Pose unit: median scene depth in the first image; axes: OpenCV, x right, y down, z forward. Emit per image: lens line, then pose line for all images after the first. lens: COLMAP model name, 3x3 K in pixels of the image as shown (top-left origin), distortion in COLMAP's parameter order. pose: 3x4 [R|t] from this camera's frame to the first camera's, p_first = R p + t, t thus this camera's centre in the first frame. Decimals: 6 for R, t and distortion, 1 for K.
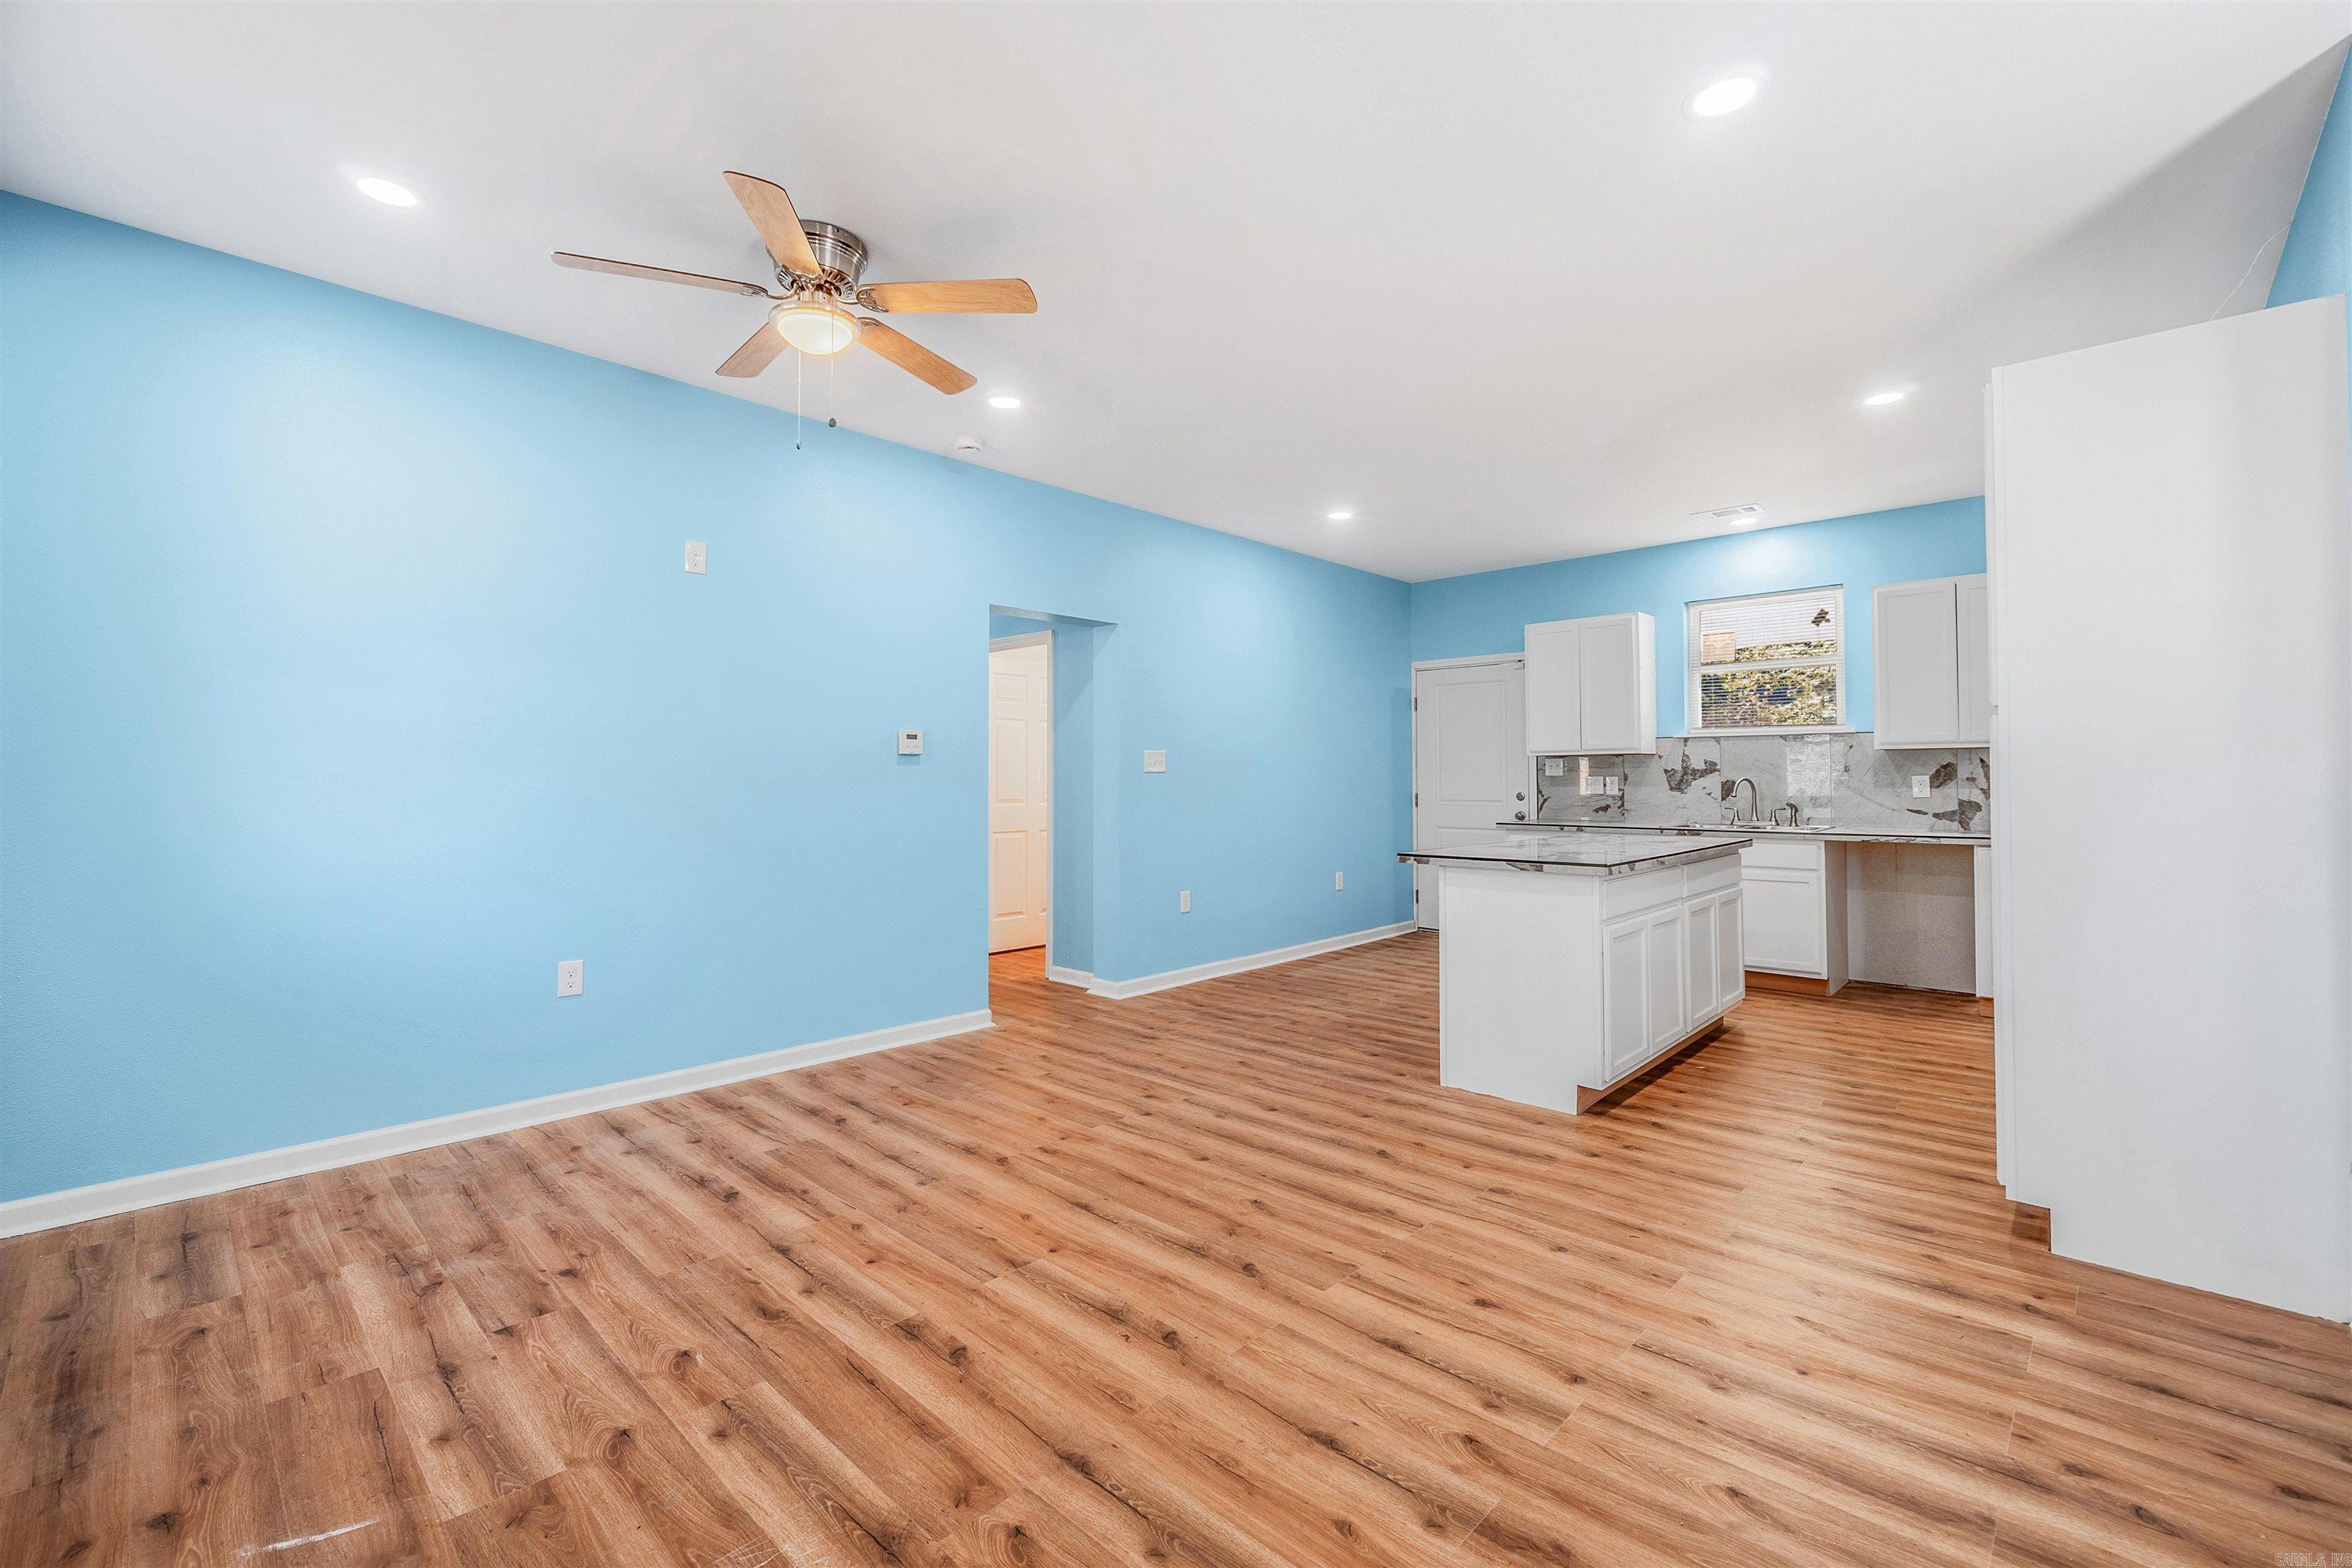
lens RADIAL K [[1003.7, 0, 1170.2], [0, 1003.7, 754.8], [0, 0, 1]] dist [-0.001697, -0.001058]
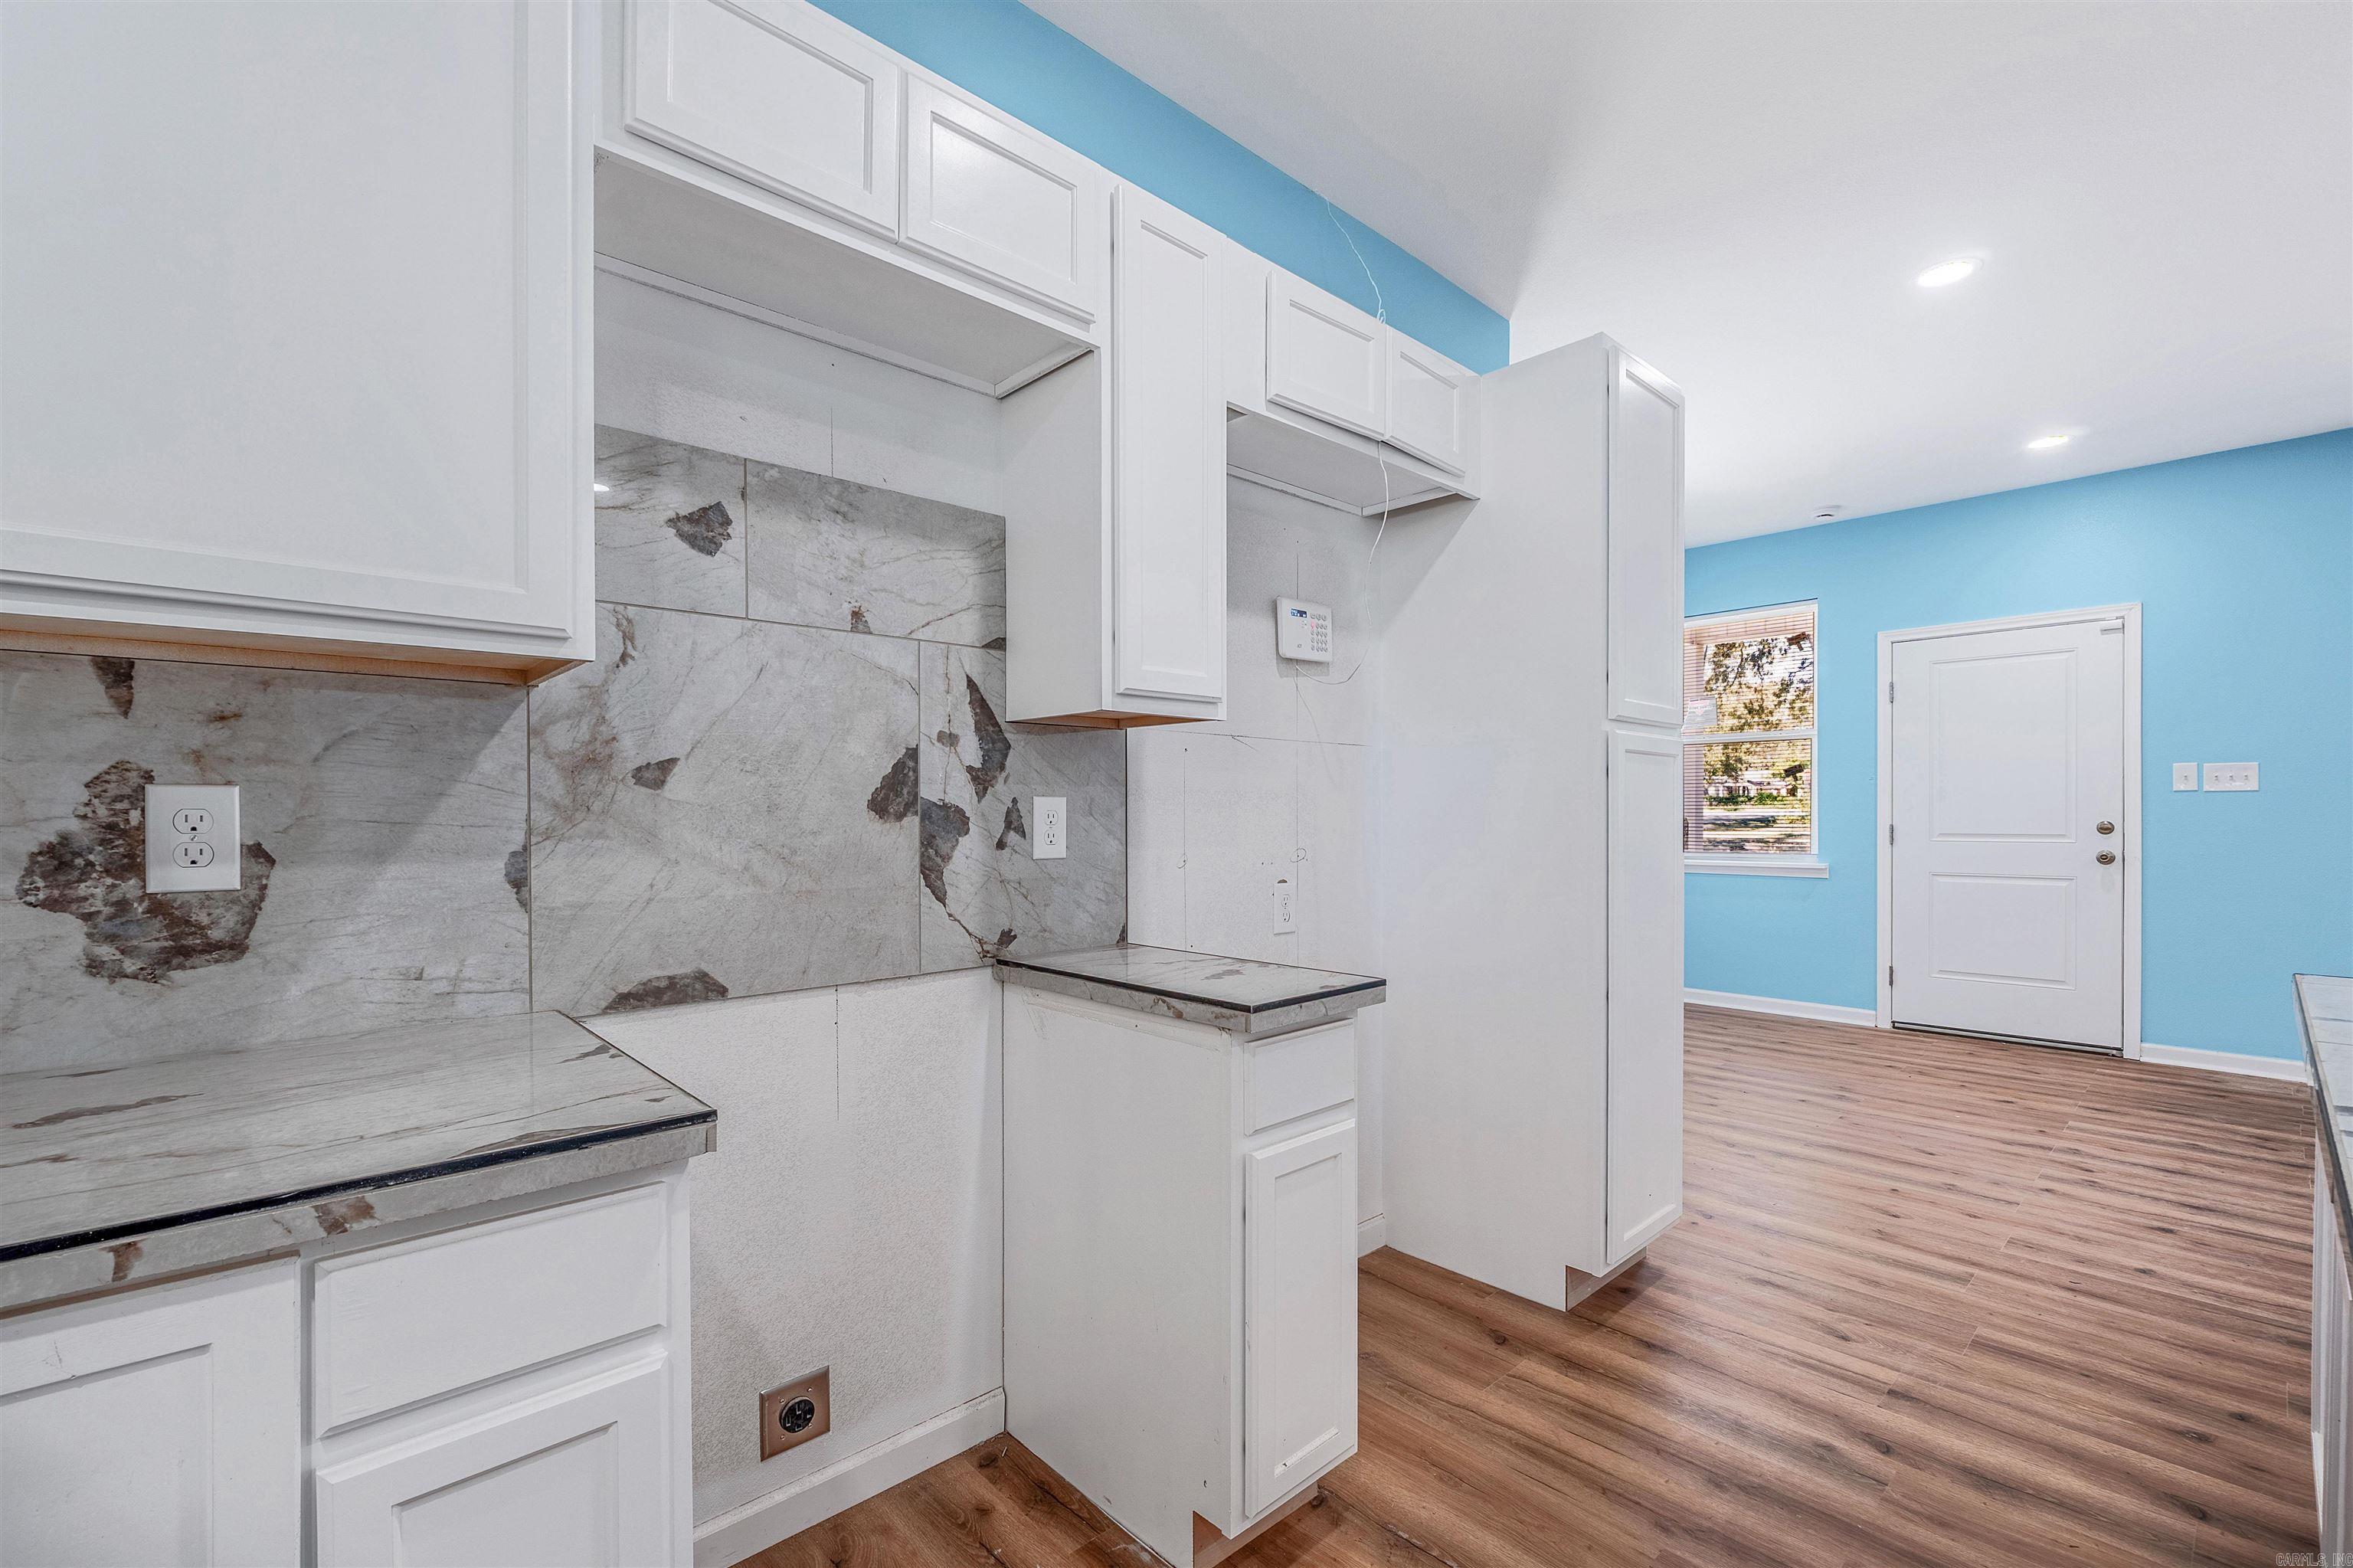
lens RADIAL K [[1004.2, 0, 1187.0], [0, 1004.2, 822.2], [0, 0, 1]] dist [-0.001697, -0.001058]
pose [[-0.998168, 0.005988, 0.060211, 0.631248], [0.005207, 0.999900, -0.013121, 0.026691], [-0.060283, -0.012783, -0.998099, 1.016760]]
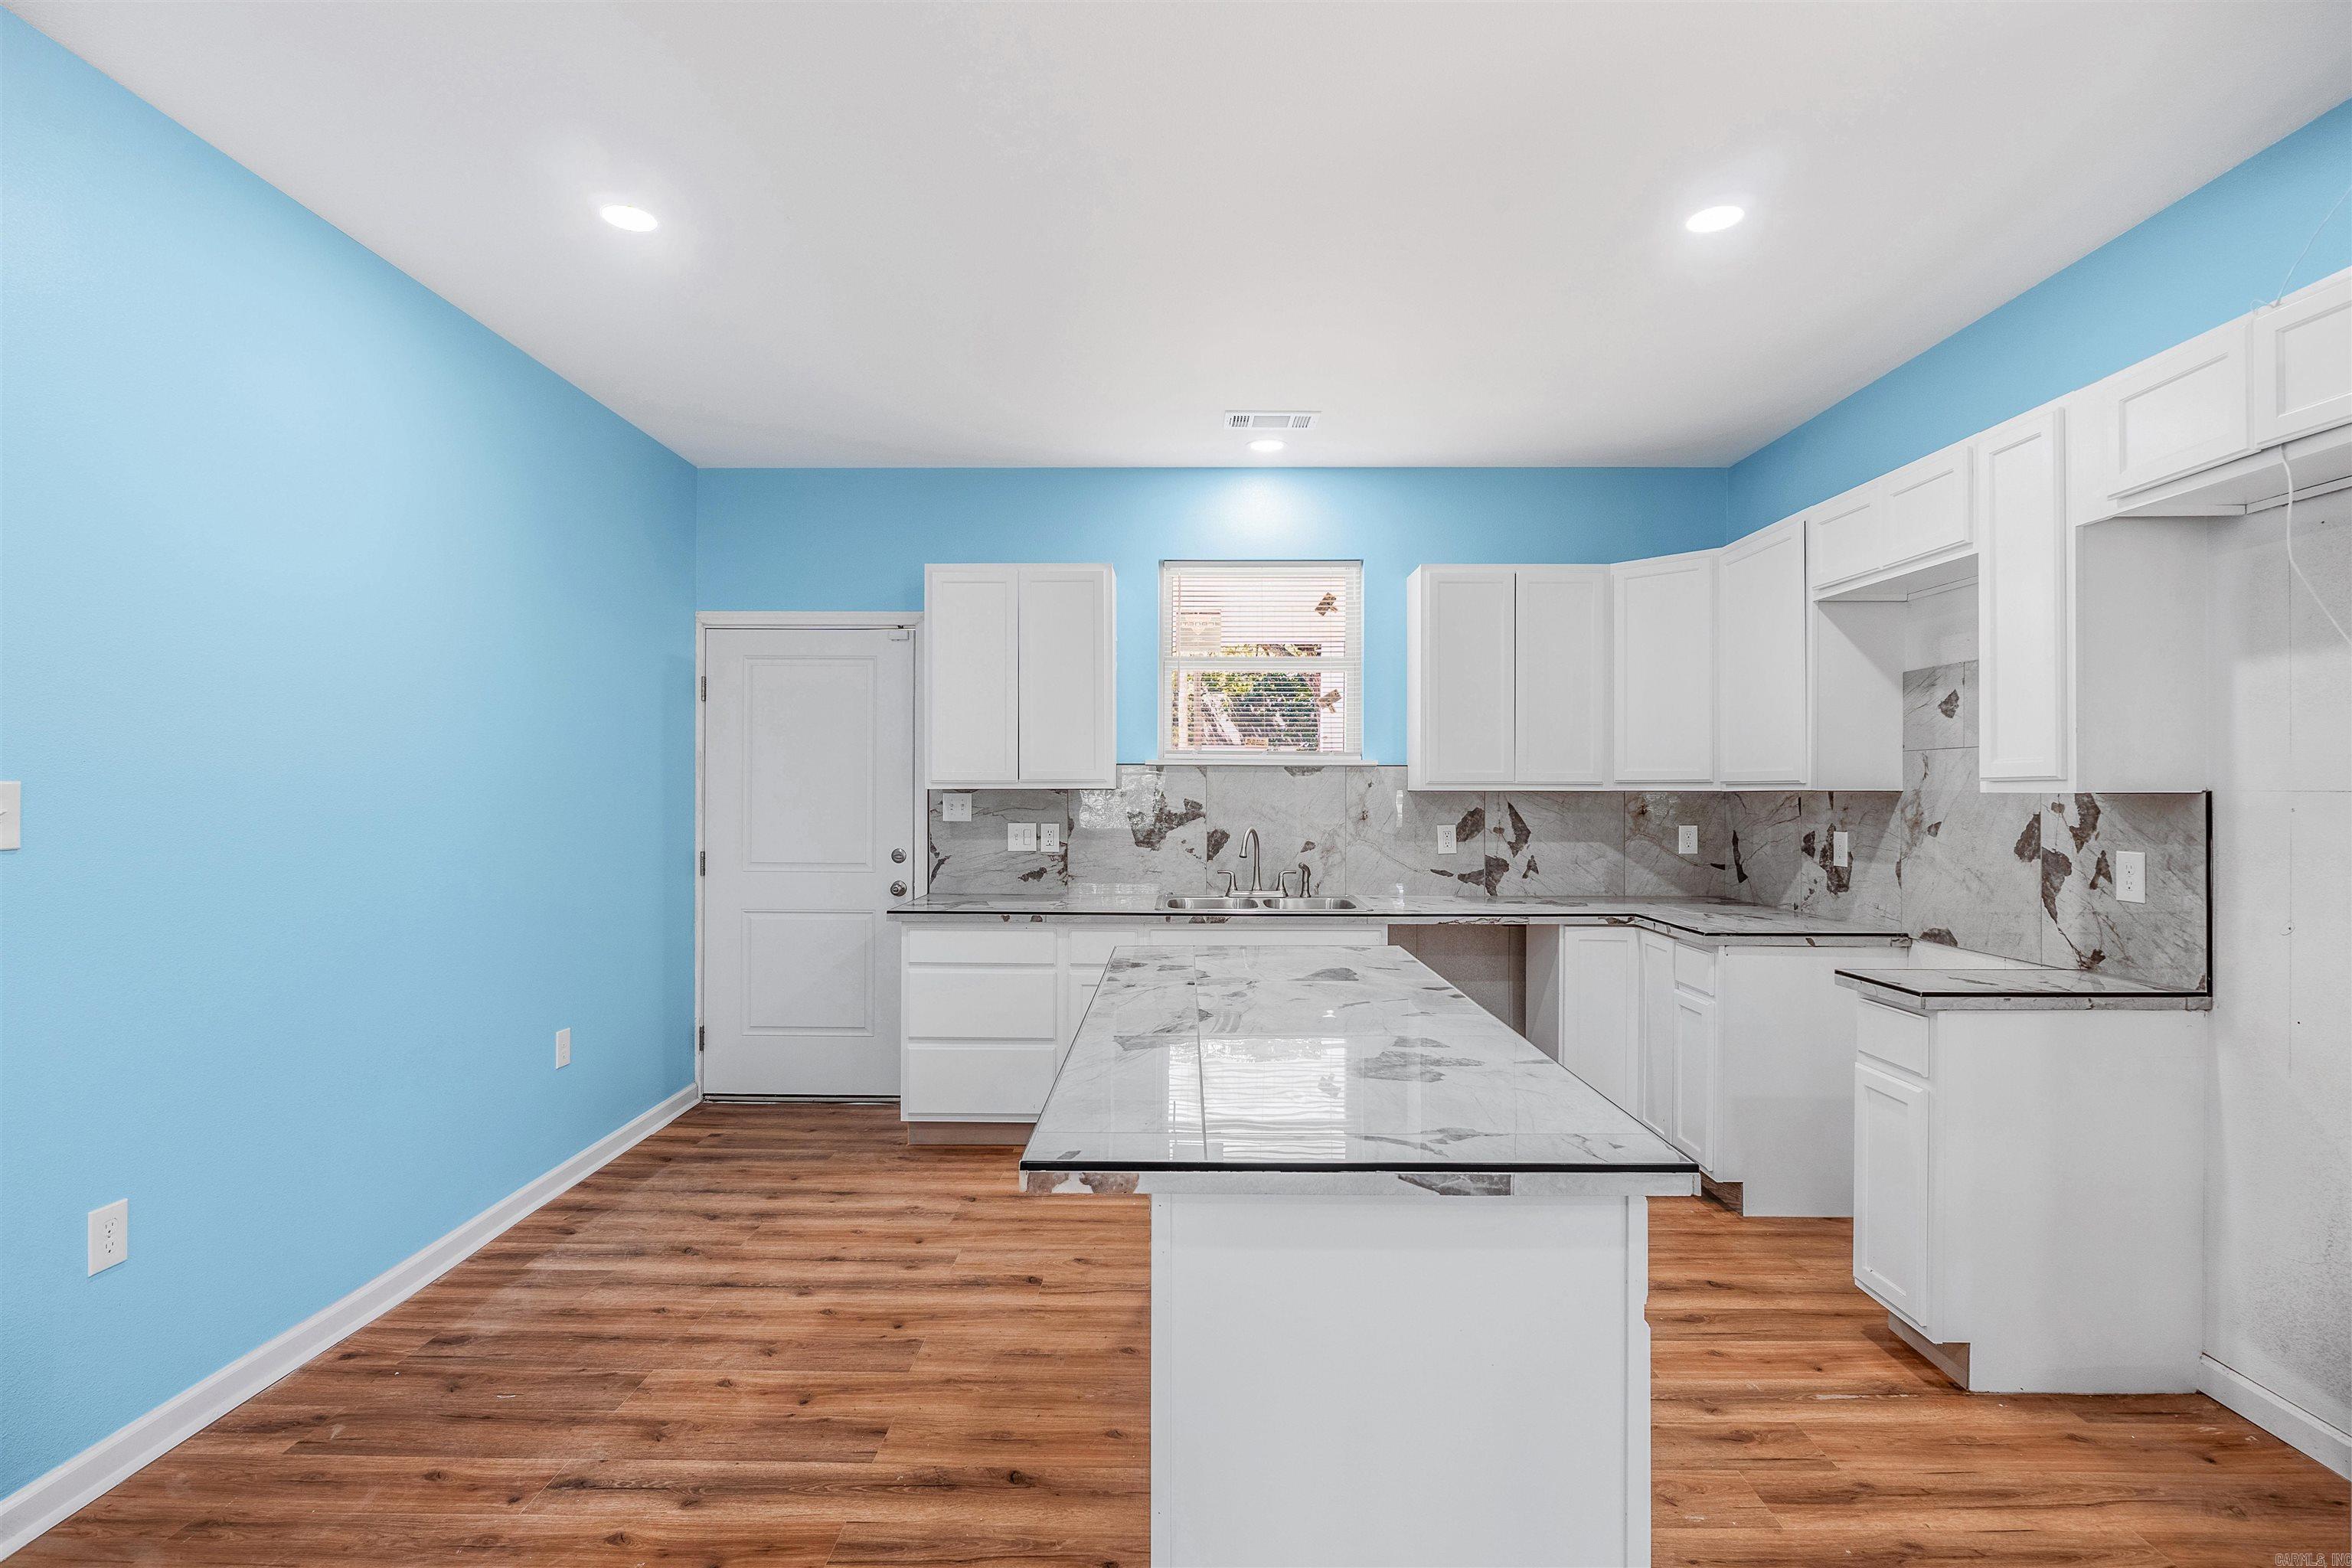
lens RADIAL K [[1123.5, 0, 1178.3], [0, 1123.5, 785.6], [0, 0, 1]] dist [-0.003159, -0.001704]
pose [[0.729867, 0.007952, 0.683543, 0.022792], [-0.021511, 0.999704, 0.011338, -0.015402], [-0.683250, -0.022979, 0.729822, 0.563585]]
